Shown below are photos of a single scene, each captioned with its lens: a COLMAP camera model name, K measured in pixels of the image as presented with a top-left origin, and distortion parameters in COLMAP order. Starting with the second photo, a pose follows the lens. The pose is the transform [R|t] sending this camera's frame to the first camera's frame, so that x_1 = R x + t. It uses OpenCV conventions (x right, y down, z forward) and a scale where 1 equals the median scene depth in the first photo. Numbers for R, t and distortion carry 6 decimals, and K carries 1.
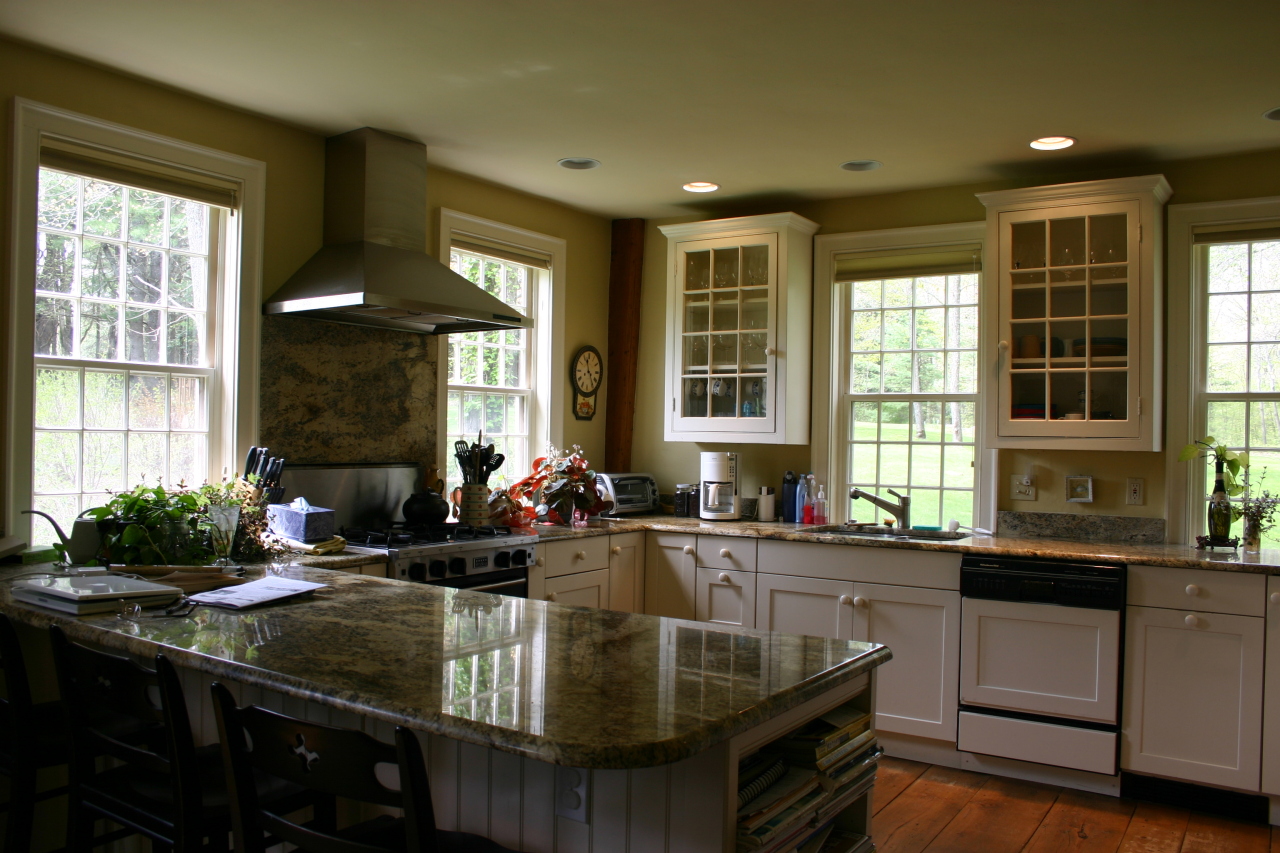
lens RADIAL K [[1040.6, 0, 639.5], [0, 1040.6, 434.6], [0, 0, 1]] dist [-0.157694, 0.138221]
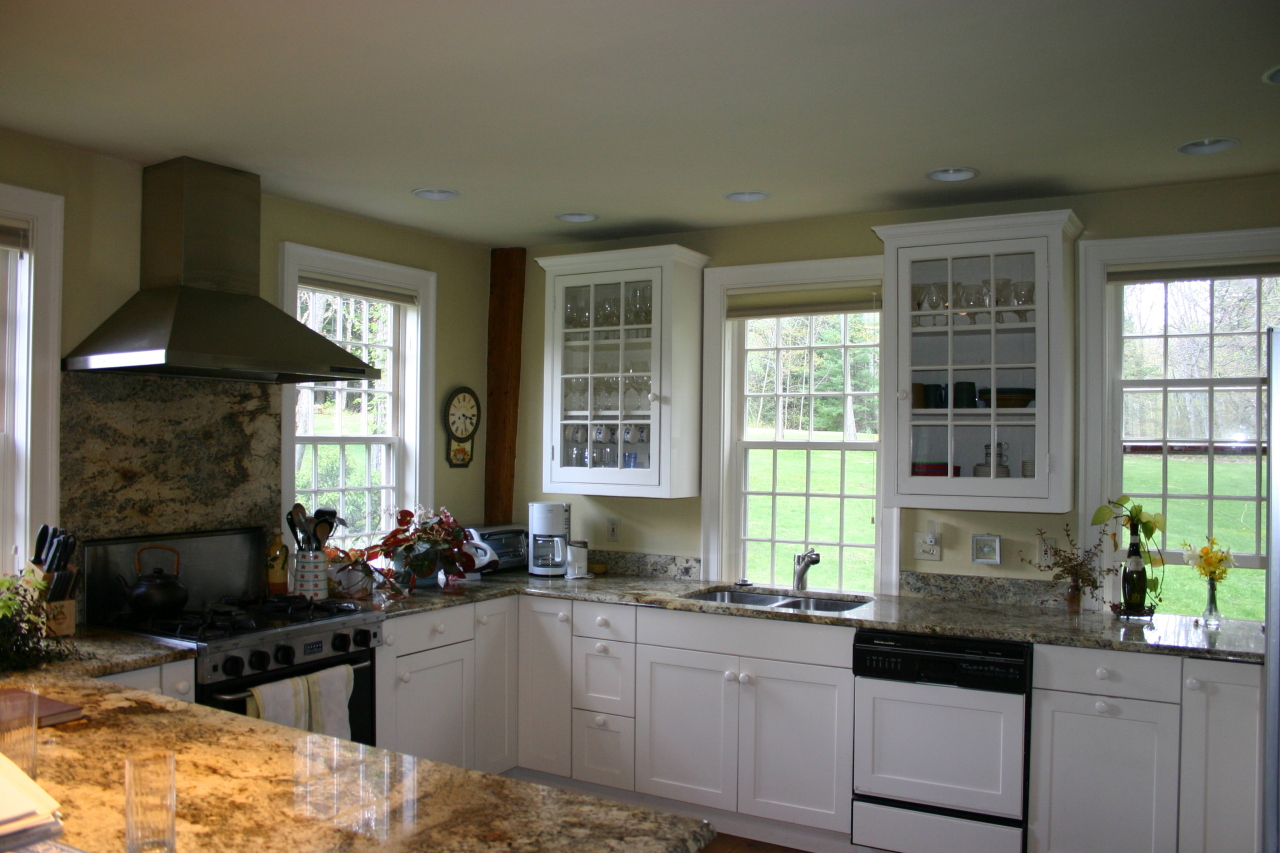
lens RADIAL K [[1040.6, 0, 639.5], [0, 1040.6, 434.6], [0, 0, 1]] dist [-0.157694, 0.138221]
pose [[0.998463, -0.006568, 0.055034, 0.069421], [0.006798, 0.999969, -0.003994, -0.048004], [-0.055006, 0.004362, 0.998476, 0.093754]]
